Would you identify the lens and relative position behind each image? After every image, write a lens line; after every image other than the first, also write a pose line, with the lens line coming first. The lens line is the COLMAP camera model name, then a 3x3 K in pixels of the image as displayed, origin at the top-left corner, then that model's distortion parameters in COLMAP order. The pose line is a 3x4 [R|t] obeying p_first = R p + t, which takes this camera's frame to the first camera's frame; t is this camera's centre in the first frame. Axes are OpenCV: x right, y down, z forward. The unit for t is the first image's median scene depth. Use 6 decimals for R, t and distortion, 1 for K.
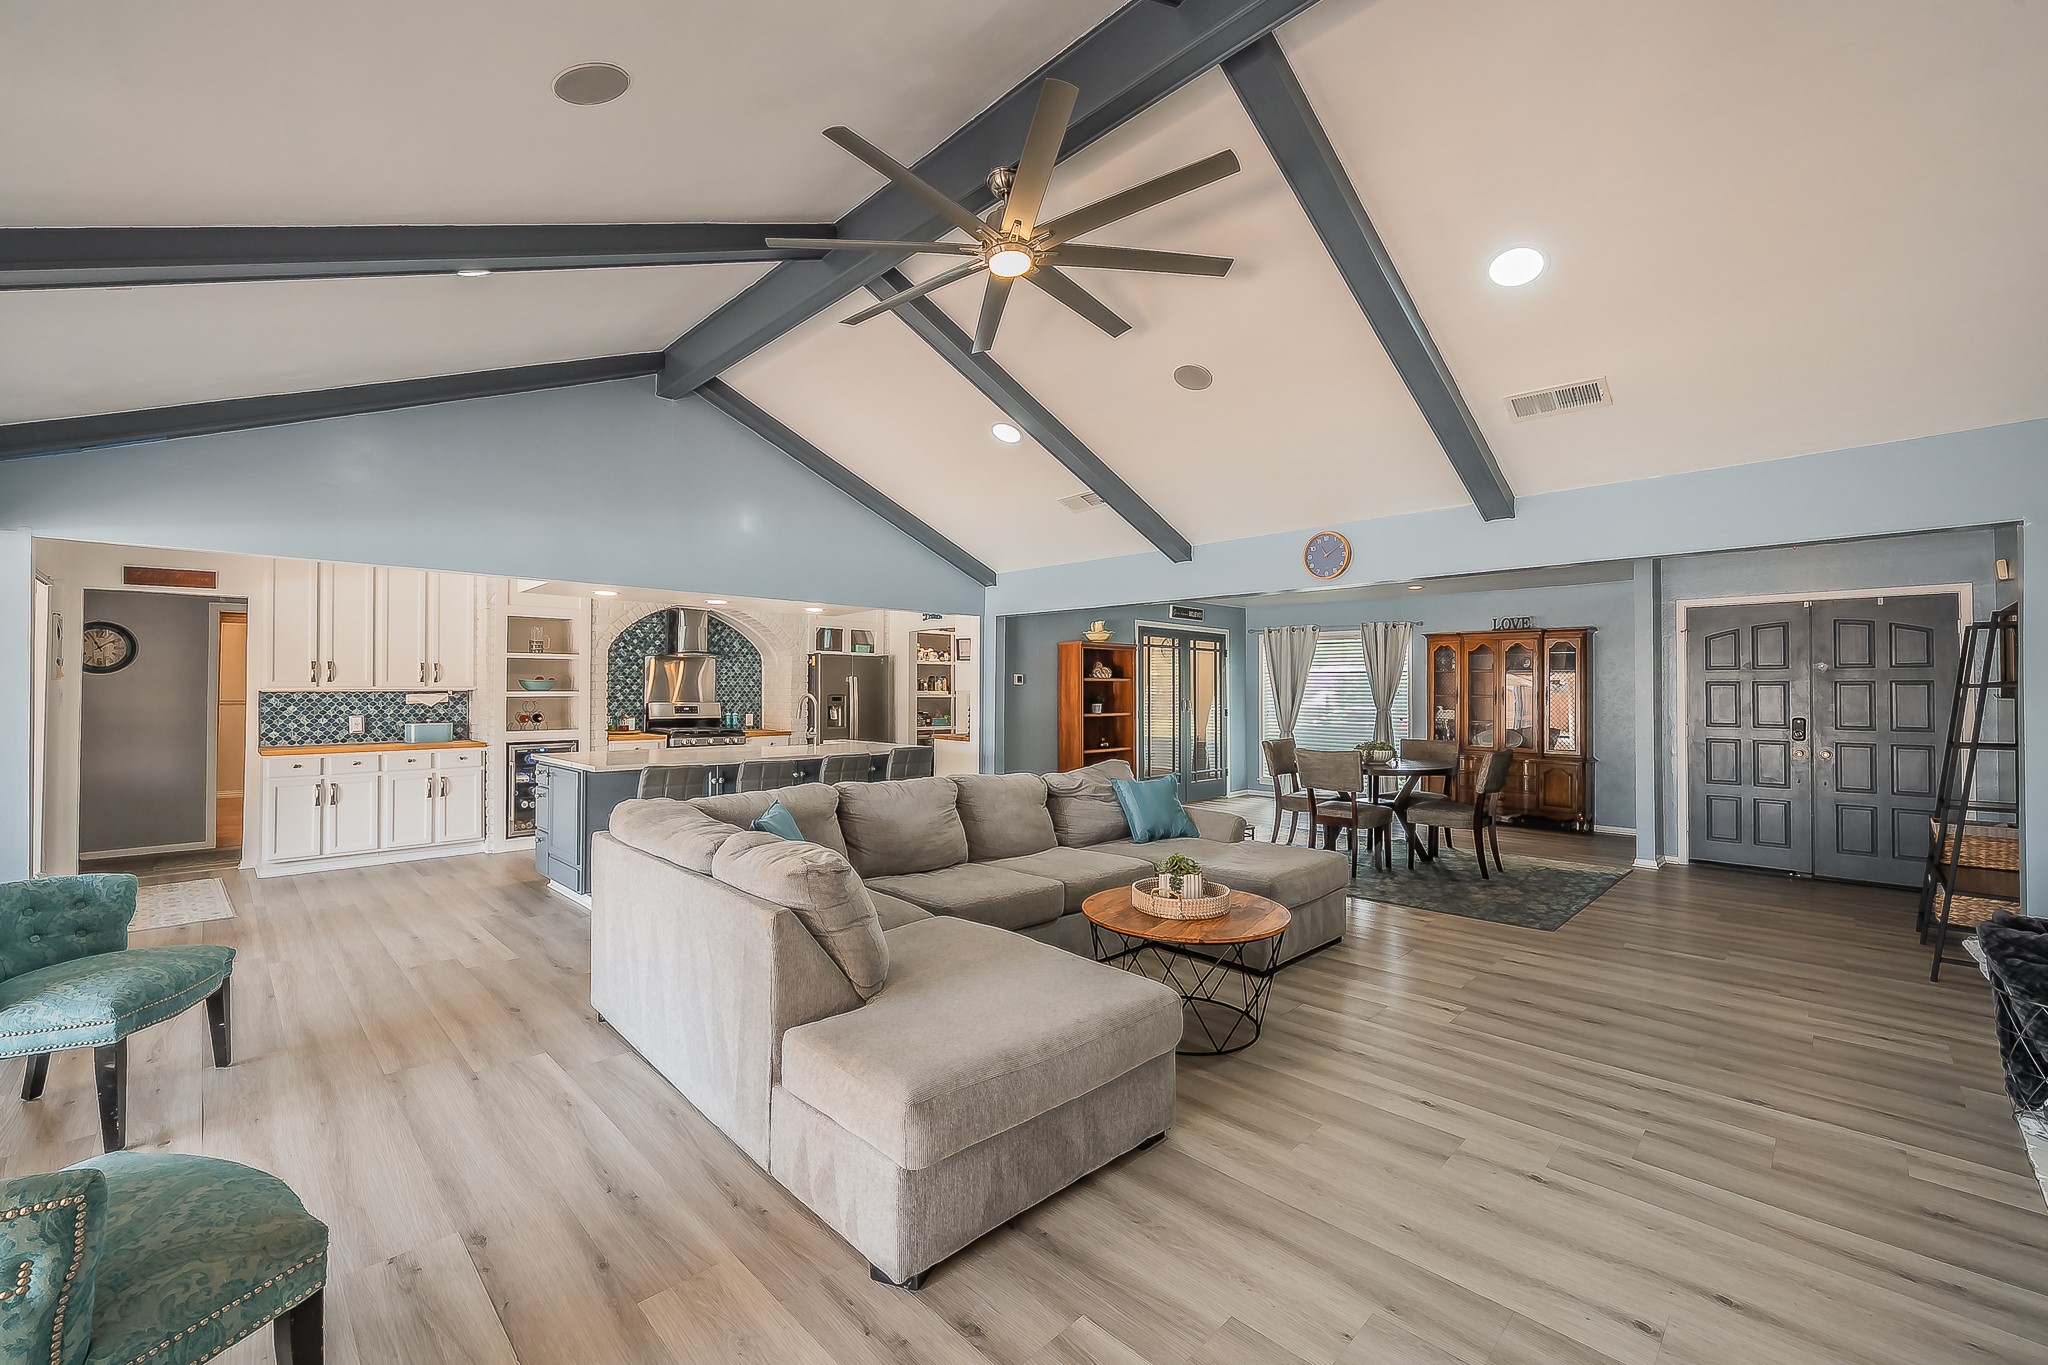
lens RADIAL K [[787.6, 0, 1030.0], [0, 787.6, 677.4], [0, 0, 1]] dist [0.003202, 0.000529]
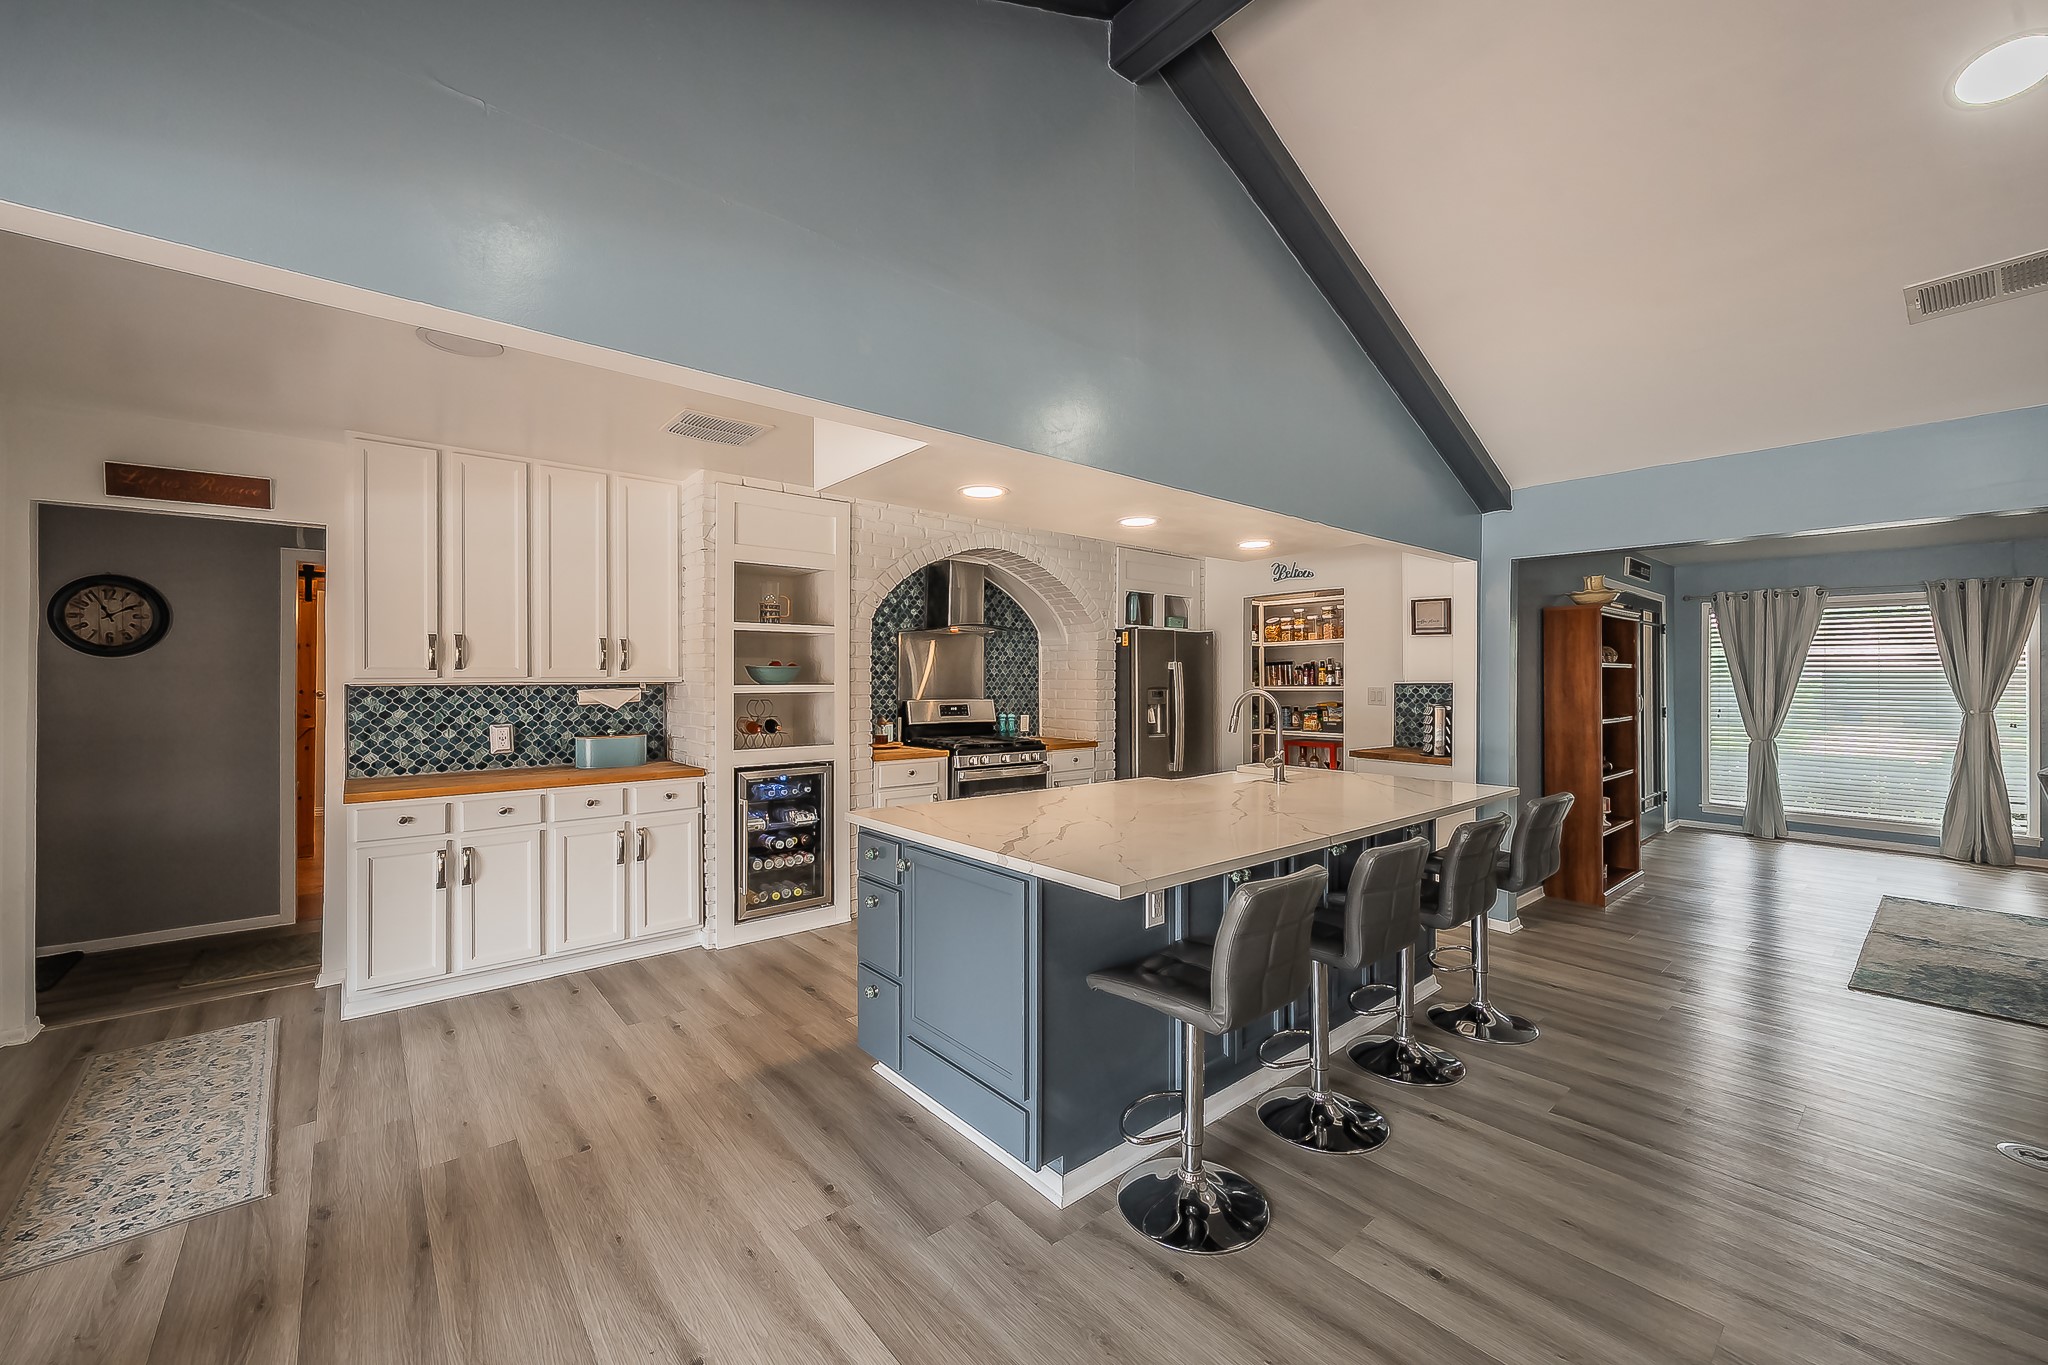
lens RADIAL K [[729.3, 0, 1033.4], [0, 729.3, 674.3], [0, 0, 1]] dist [0.004507, 0.000290]
pose [[0.998423, -0.000309, -0.056146, -0.400488], [0.000957, 0.999933, 0.011511, 0.003131], [0.056138, -0.011546, 0.998356, 0.448012]]
